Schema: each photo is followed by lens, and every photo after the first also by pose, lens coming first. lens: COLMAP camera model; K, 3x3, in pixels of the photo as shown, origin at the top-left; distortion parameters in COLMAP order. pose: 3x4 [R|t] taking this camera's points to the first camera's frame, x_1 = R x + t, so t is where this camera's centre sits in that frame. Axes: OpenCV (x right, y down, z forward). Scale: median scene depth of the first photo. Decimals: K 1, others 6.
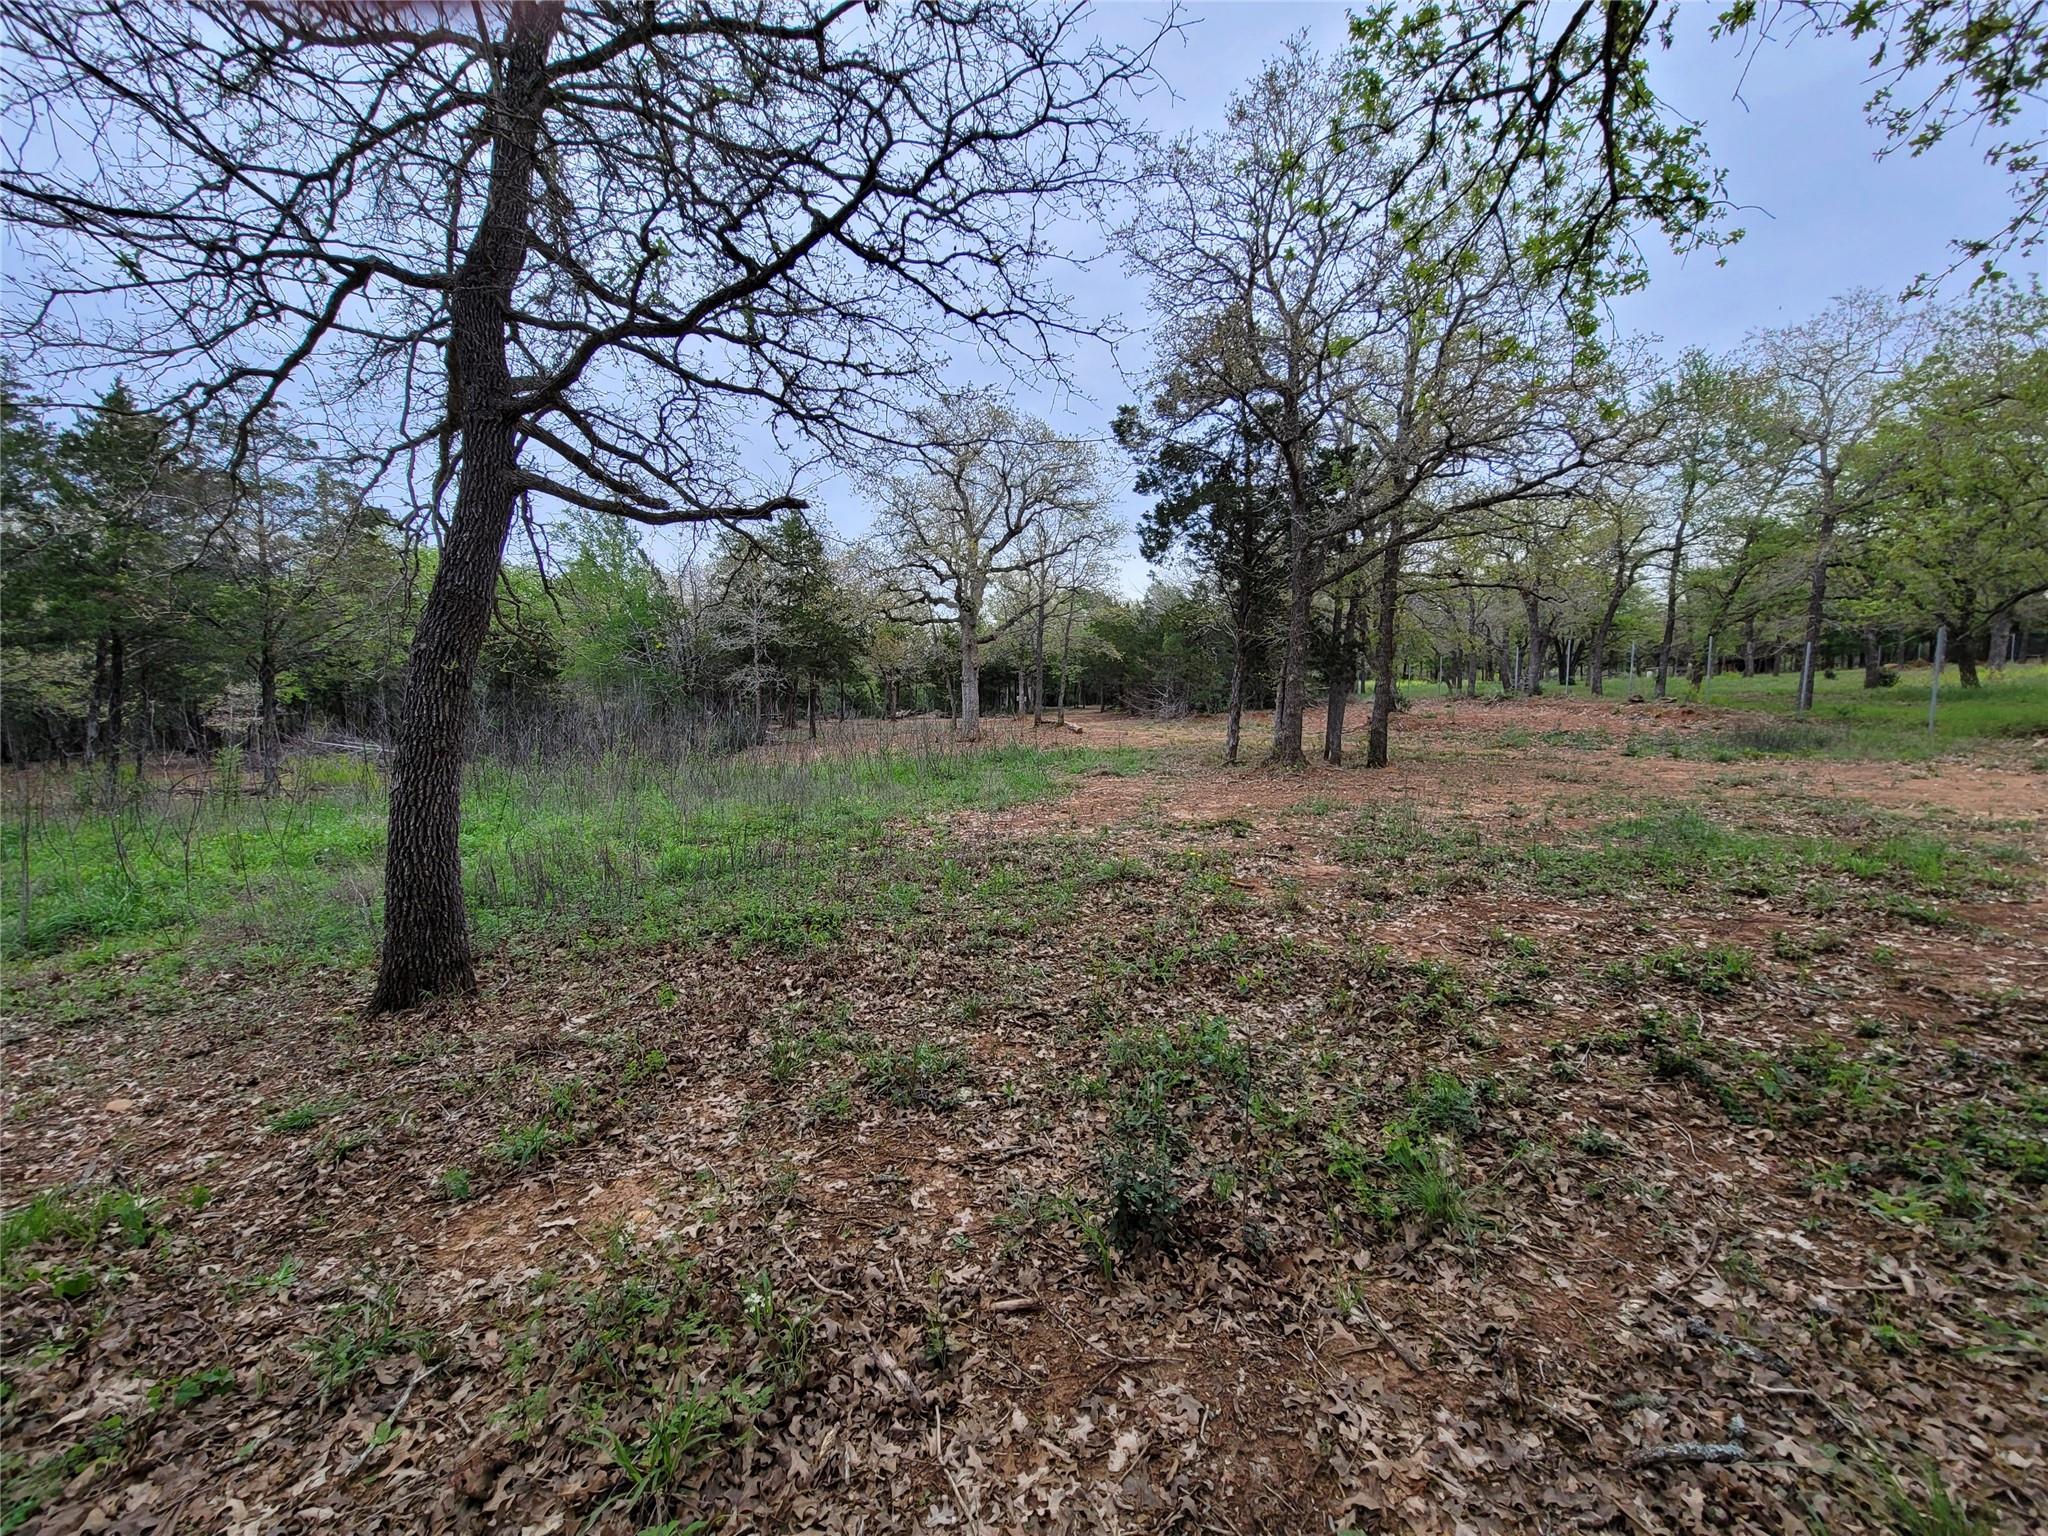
lens RADIAL K [[840.4, 0, 1031.5], [0, 840.4, 772.0], [0, 0, 1]] dist [-0.006592, 0.001580]
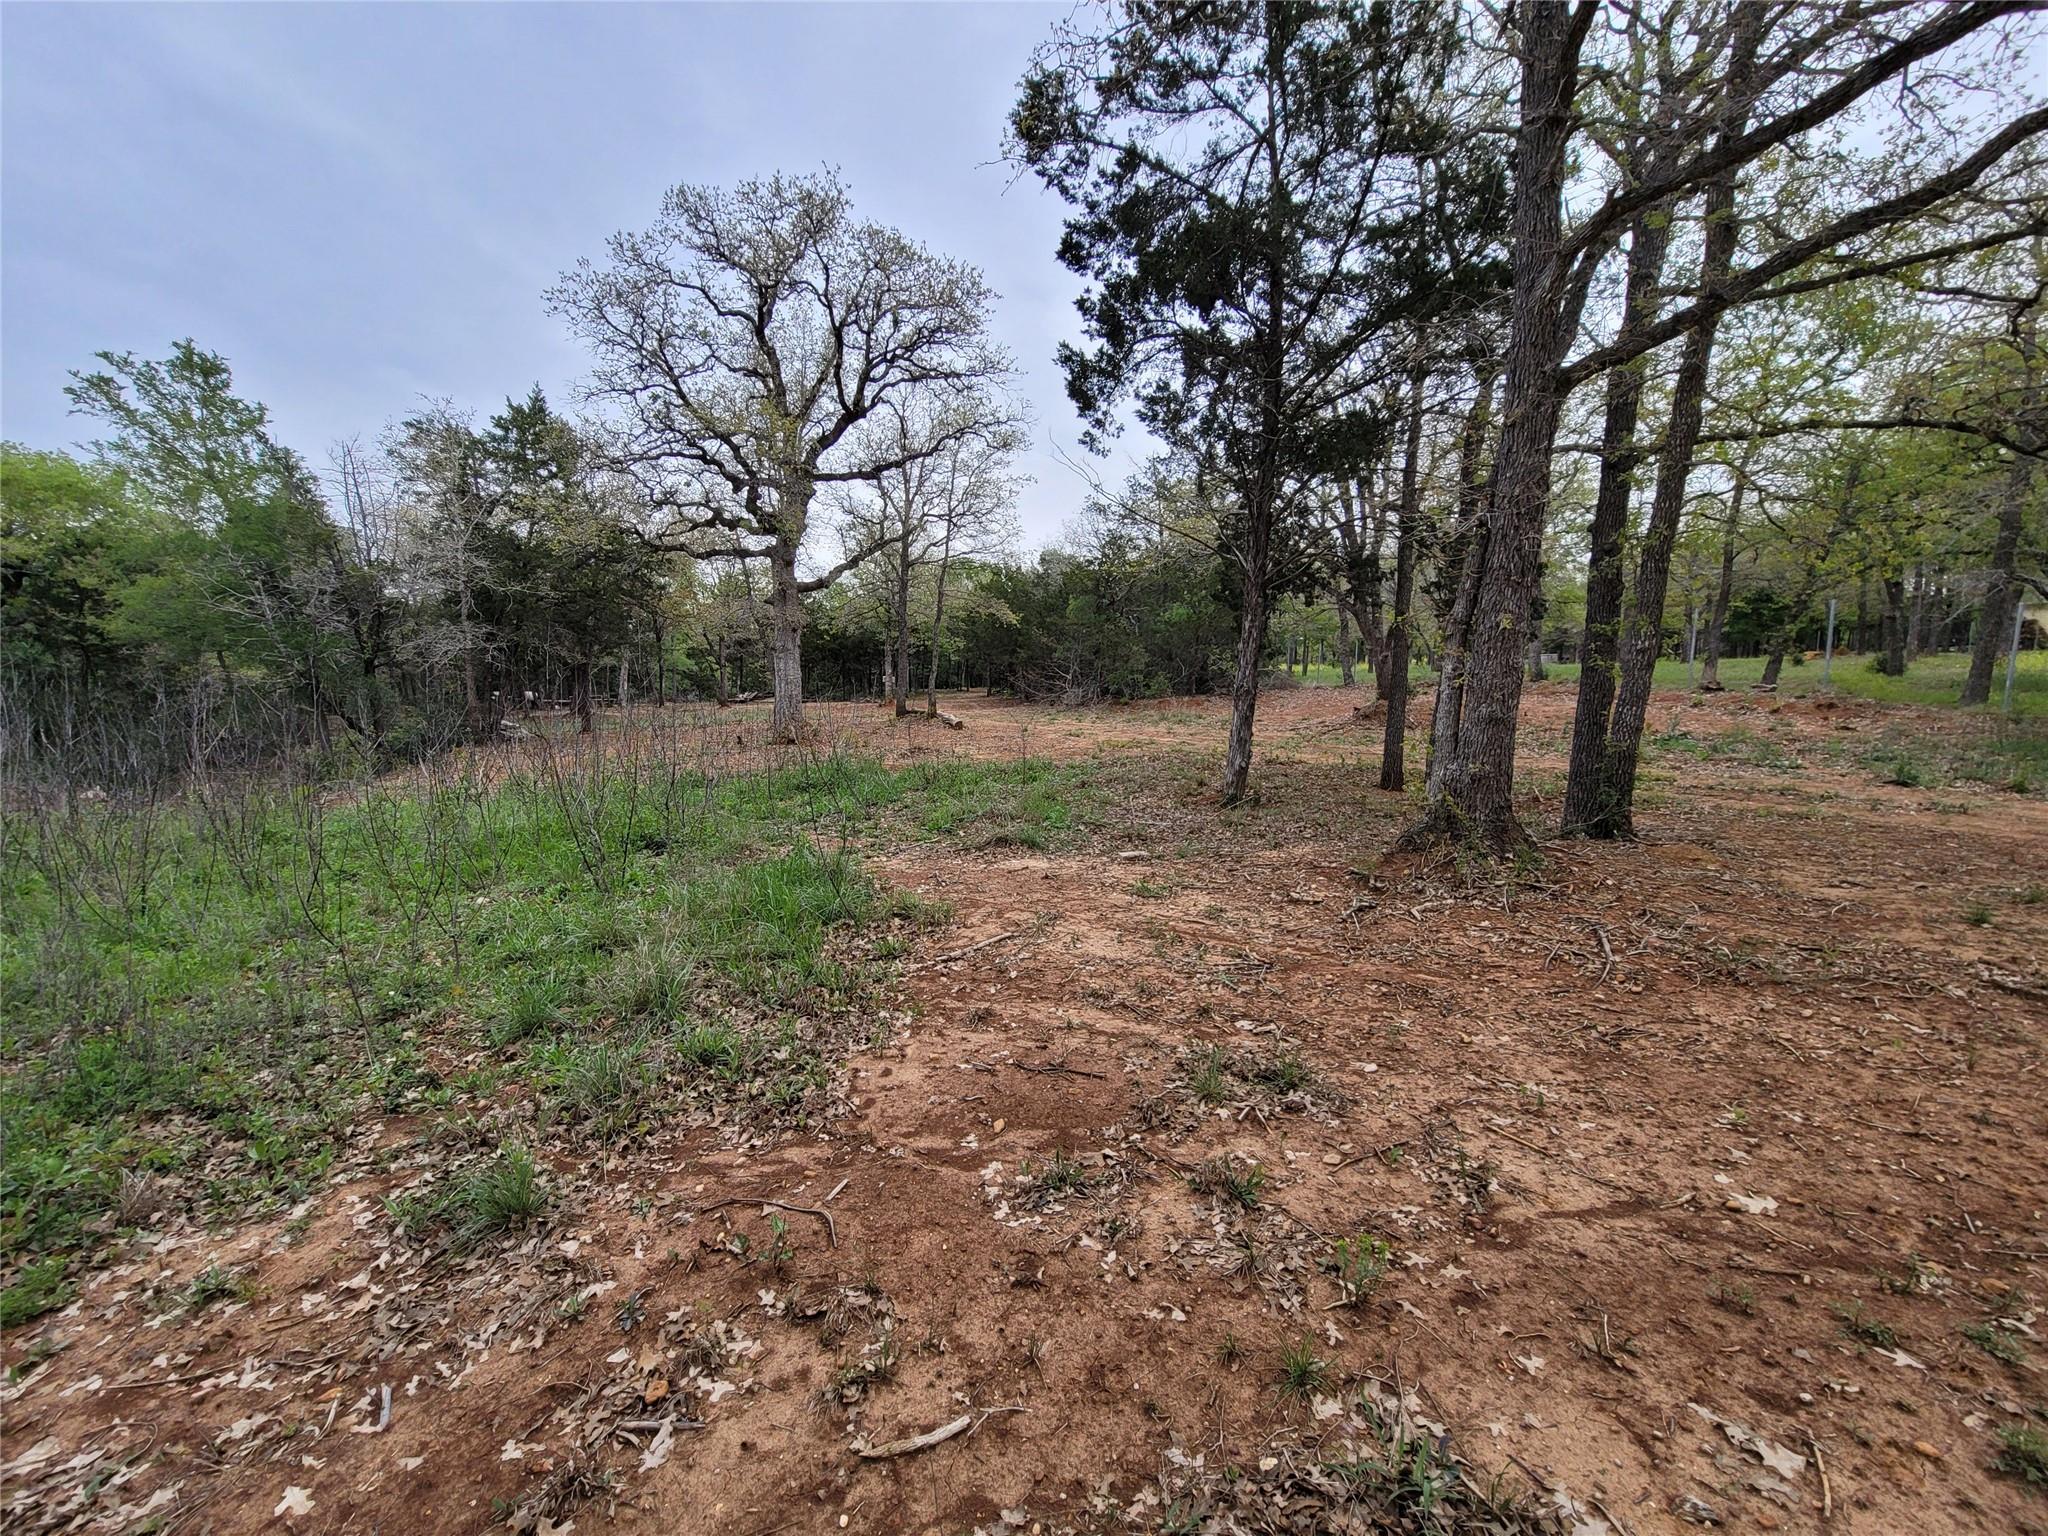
lens RADIAL K [[840.4, 0, 1029.1], [0, 840.4, 761.7], [0, 0, 1]] dist [-0.006592, 0.001580]
pose [[0.991082, -0.004188, 0.133190, 0.025769], [0.003160, 0.999964, 0.007931, -0.027369], [-0.133218, -0.007439, 0.991059, 0.346600]]
